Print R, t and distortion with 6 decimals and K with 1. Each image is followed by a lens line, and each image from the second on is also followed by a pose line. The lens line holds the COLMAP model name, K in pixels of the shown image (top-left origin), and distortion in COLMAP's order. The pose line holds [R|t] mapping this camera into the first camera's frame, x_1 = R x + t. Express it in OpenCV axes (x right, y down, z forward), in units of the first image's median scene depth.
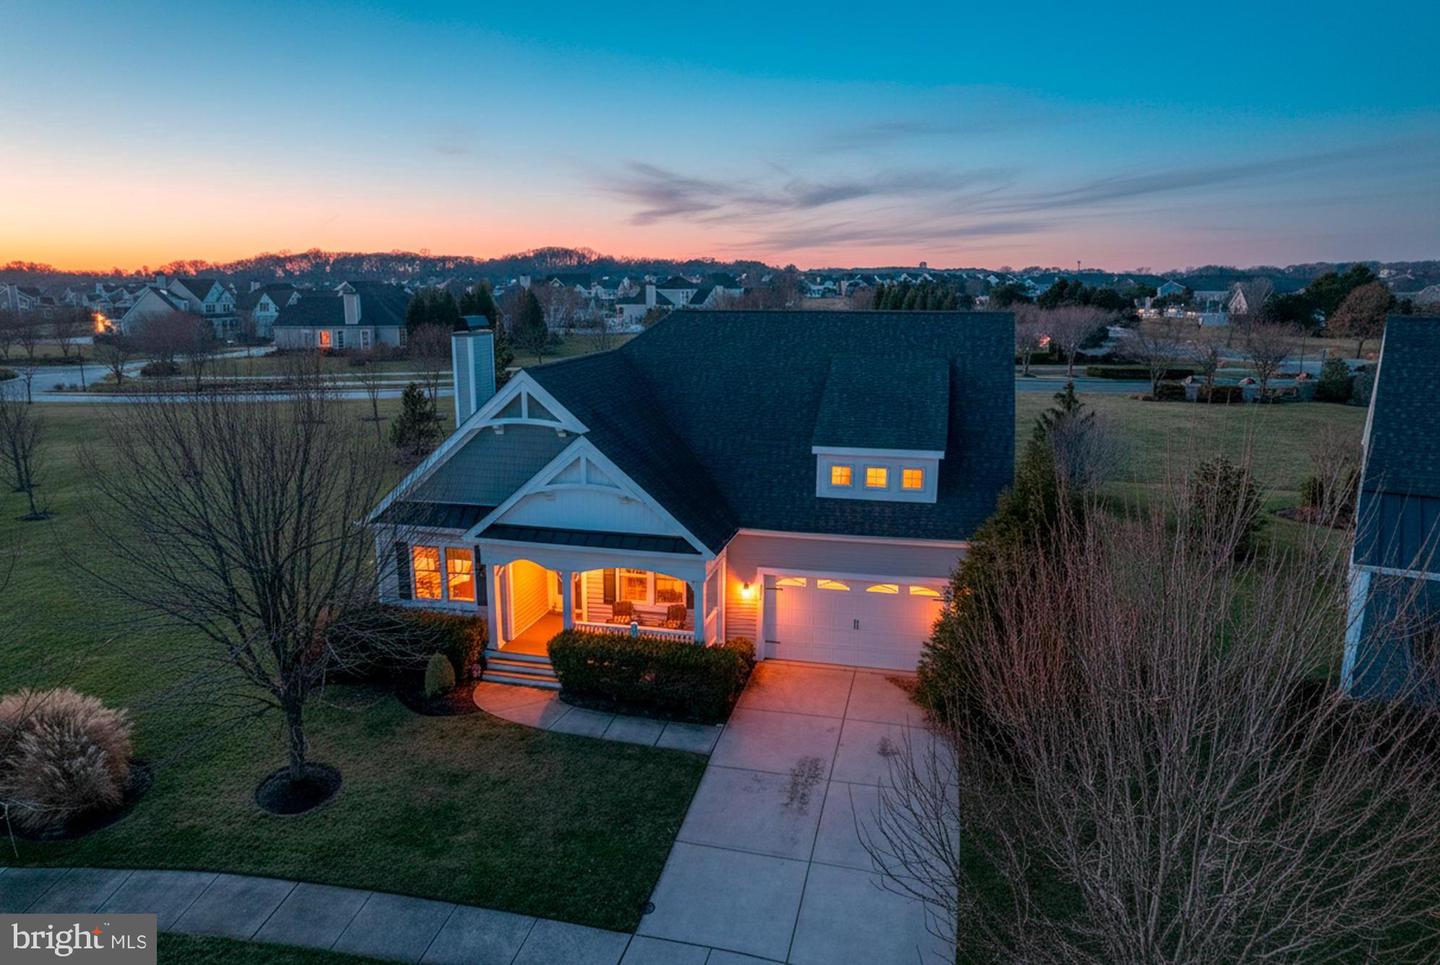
lens RADIAL K [[917.9, 0, 774.0], [0, 917.9, 532.3], [0, 0, 1]] dist [-0.060203, 0.037531]
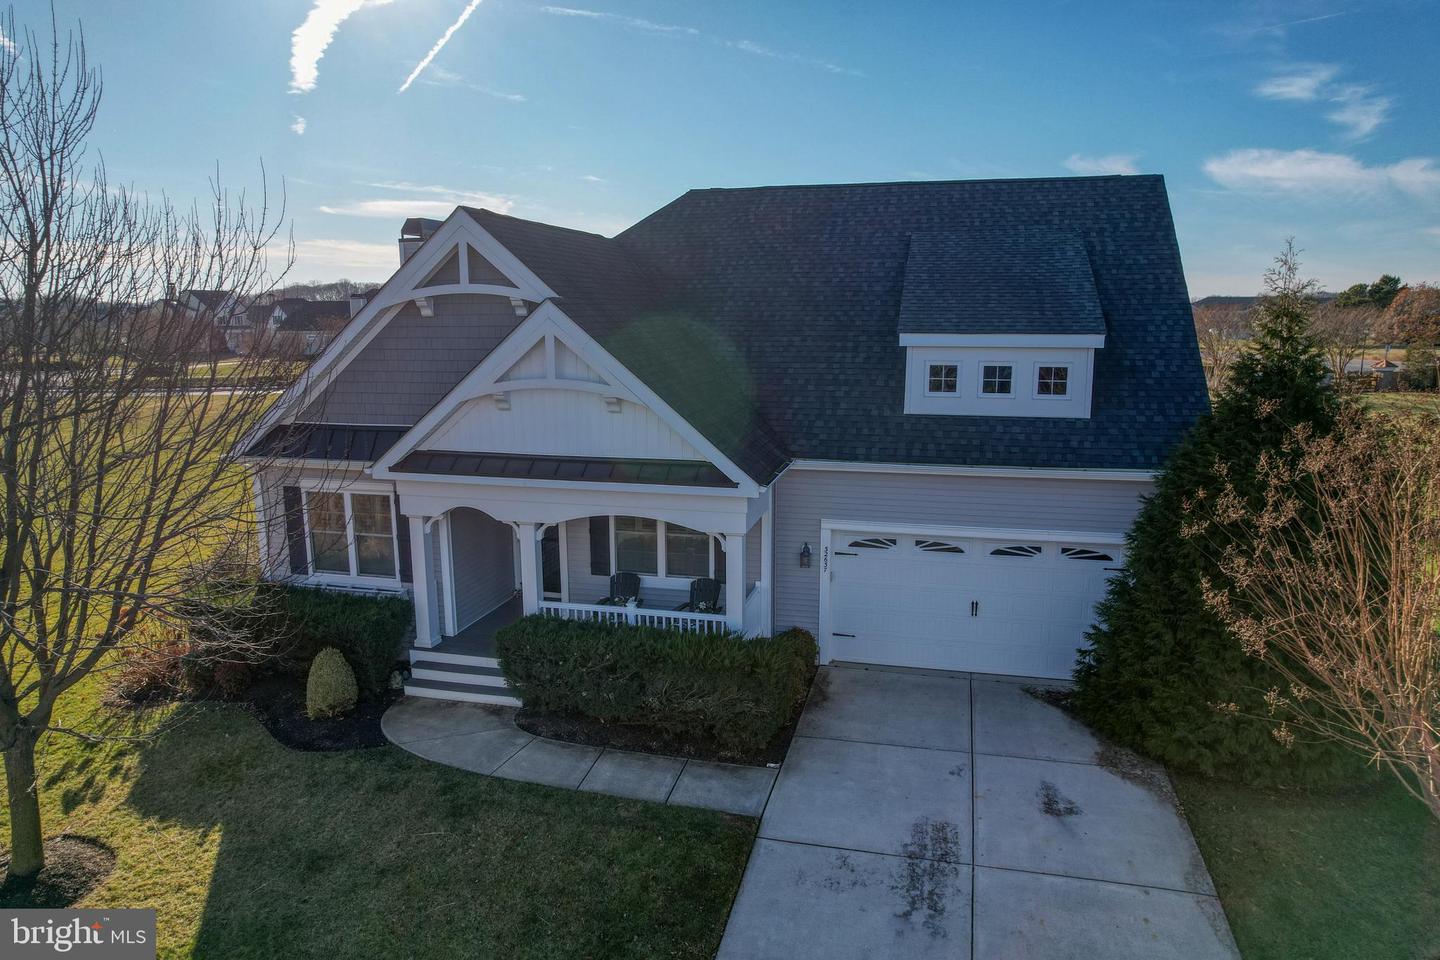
lens RADIAL K [[917.9, 0, 721.2], [0, 917.9, 470.8], [0, 0, 1]] dist [-0.060203, 0.037531]
pose [[0.995110, -0.031120, -0.093738, -0.032358], [0.021934, 0.994997, -0.097471, 0.075310], [0.096303, 0.094938, 0.990814, 0.383491]]
